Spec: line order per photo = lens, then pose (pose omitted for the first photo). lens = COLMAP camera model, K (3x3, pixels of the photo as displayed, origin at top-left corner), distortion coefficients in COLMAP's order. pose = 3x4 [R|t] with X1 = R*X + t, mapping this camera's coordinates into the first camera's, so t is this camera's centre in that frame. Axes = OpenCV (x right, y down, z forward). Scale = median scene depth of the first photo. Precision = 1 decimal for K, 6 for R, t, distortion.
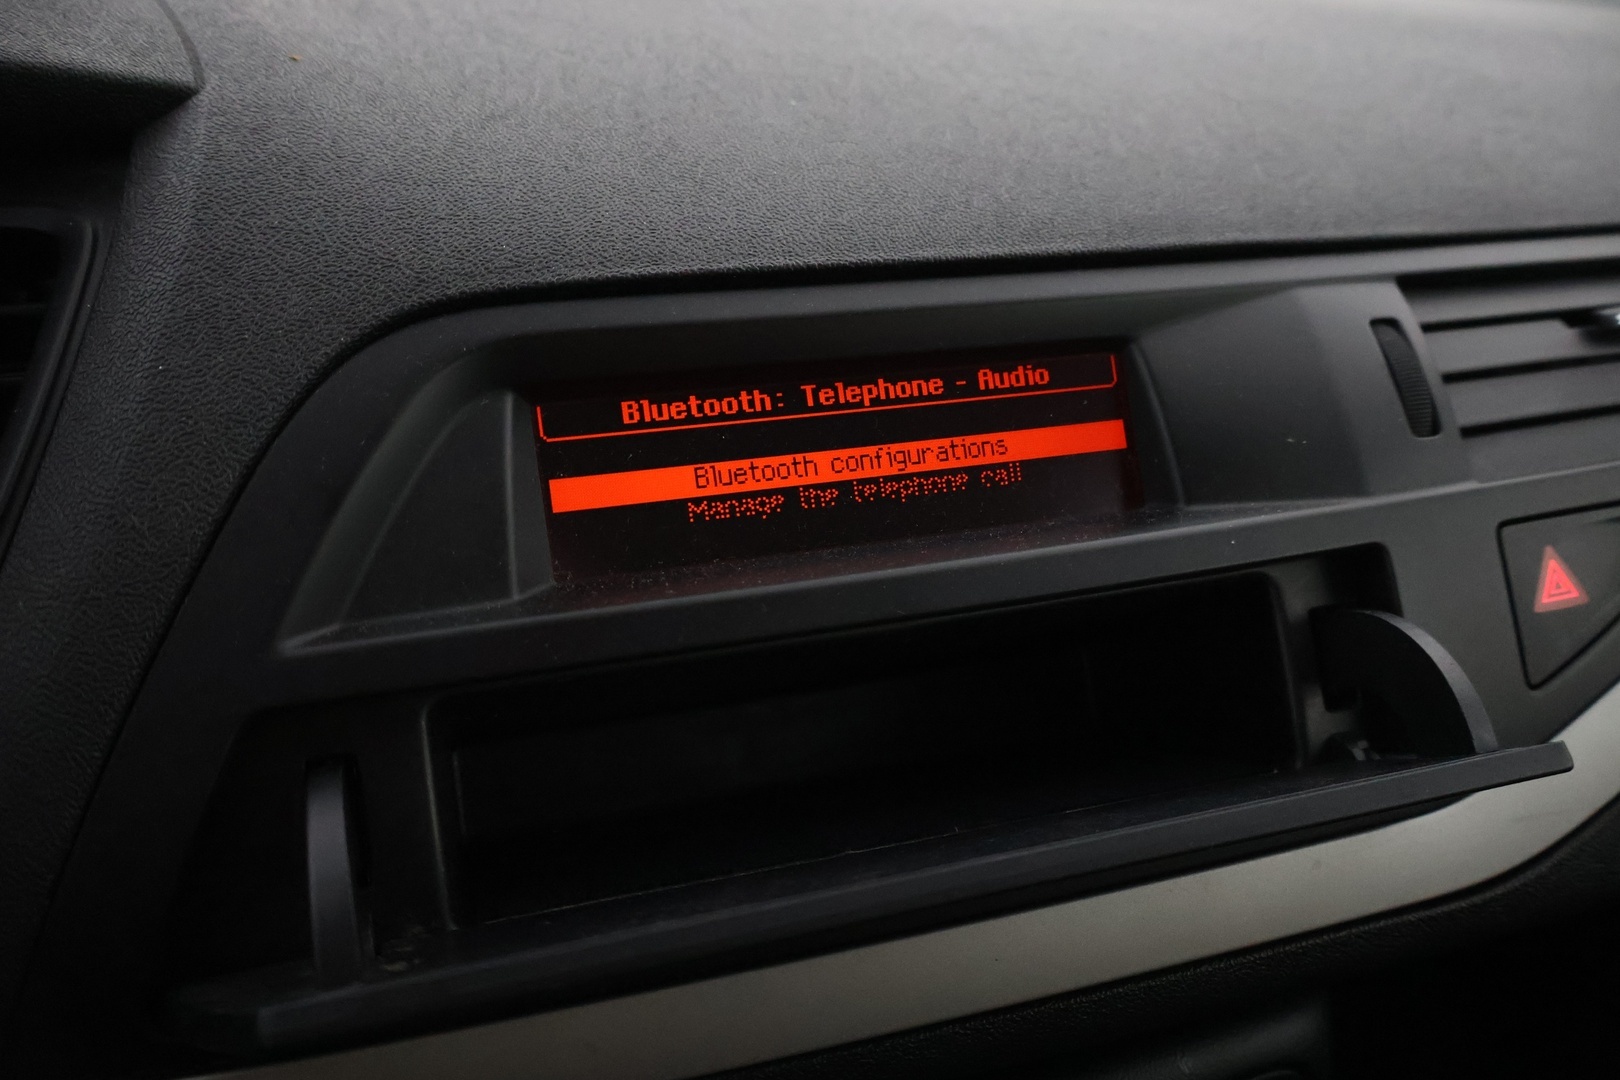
lens RADIAL K [[1340.5, 0, 817.9], [0, 1340.5, 536.9], [0, 0, 1]] dist [0.010669, -0.008860]
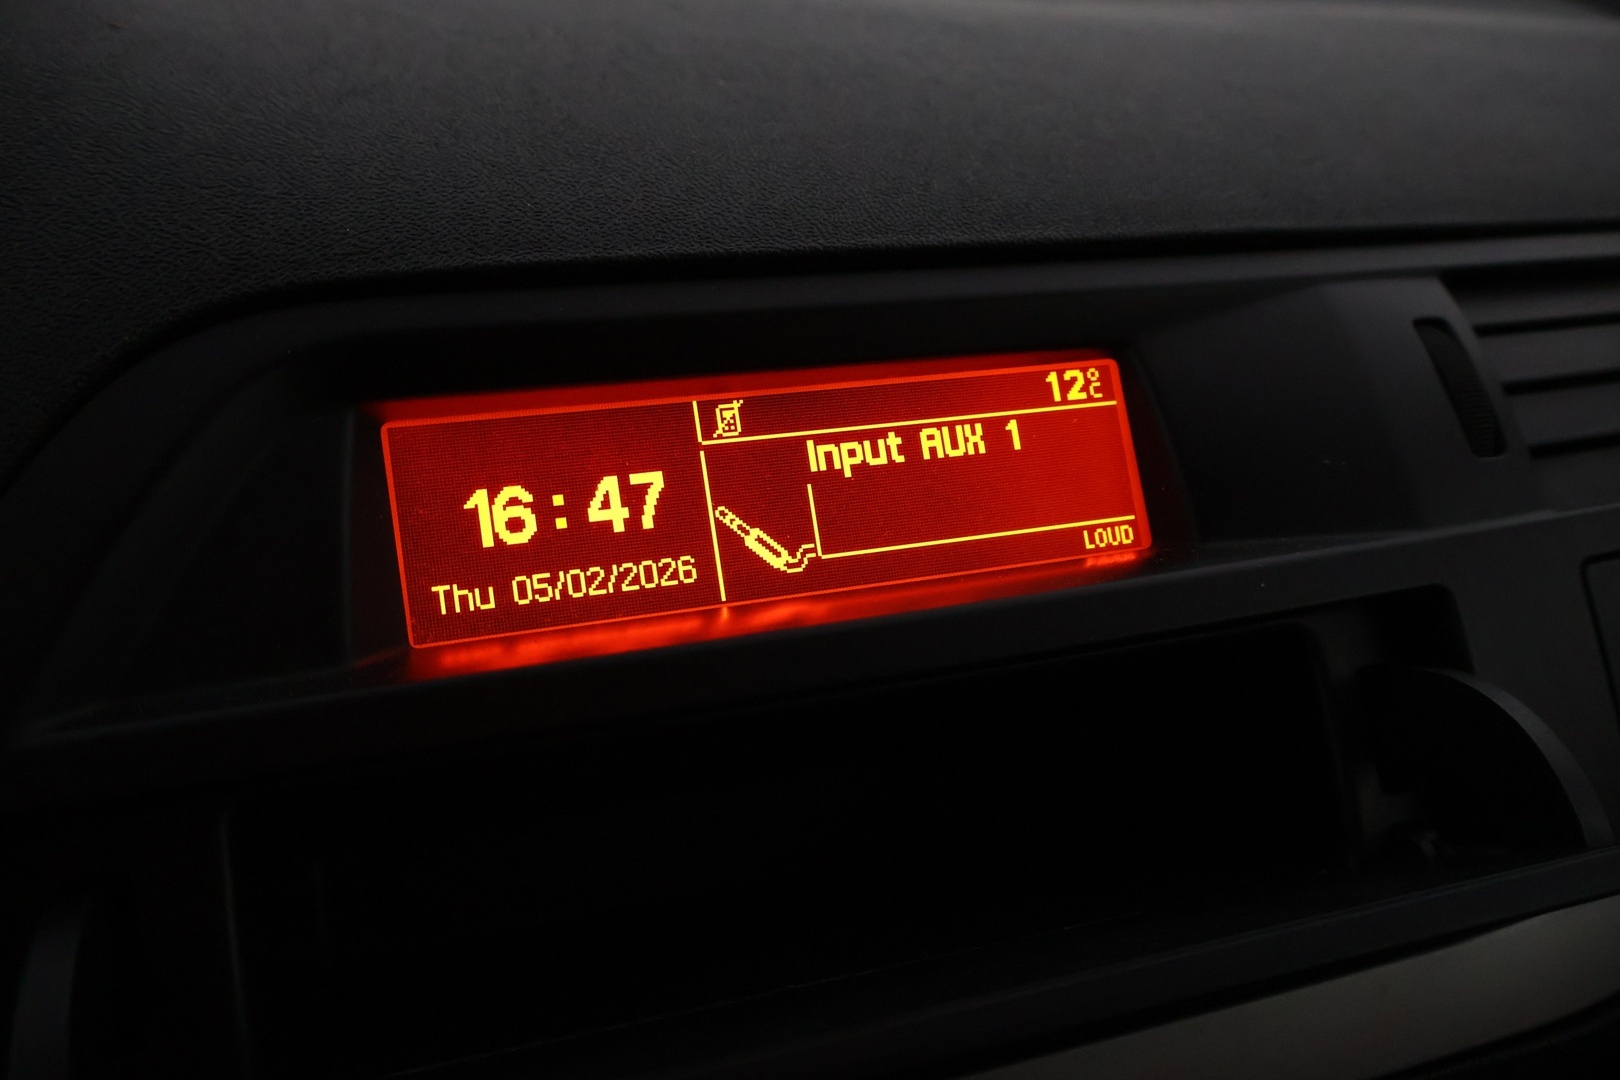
lens RADIAL K [[1340.5, 0, 799.6], [0, 1340.5, 549.9], [0, 0, 1]] dist [0.010669, -0.008860]
pose [[0.999854, -0.016318, -0.004980, 0.034544], [0.016036, 0.998513, -0.052107, 0.019711], [0.005823, 0.052019, 0.998629, 0.187309]]
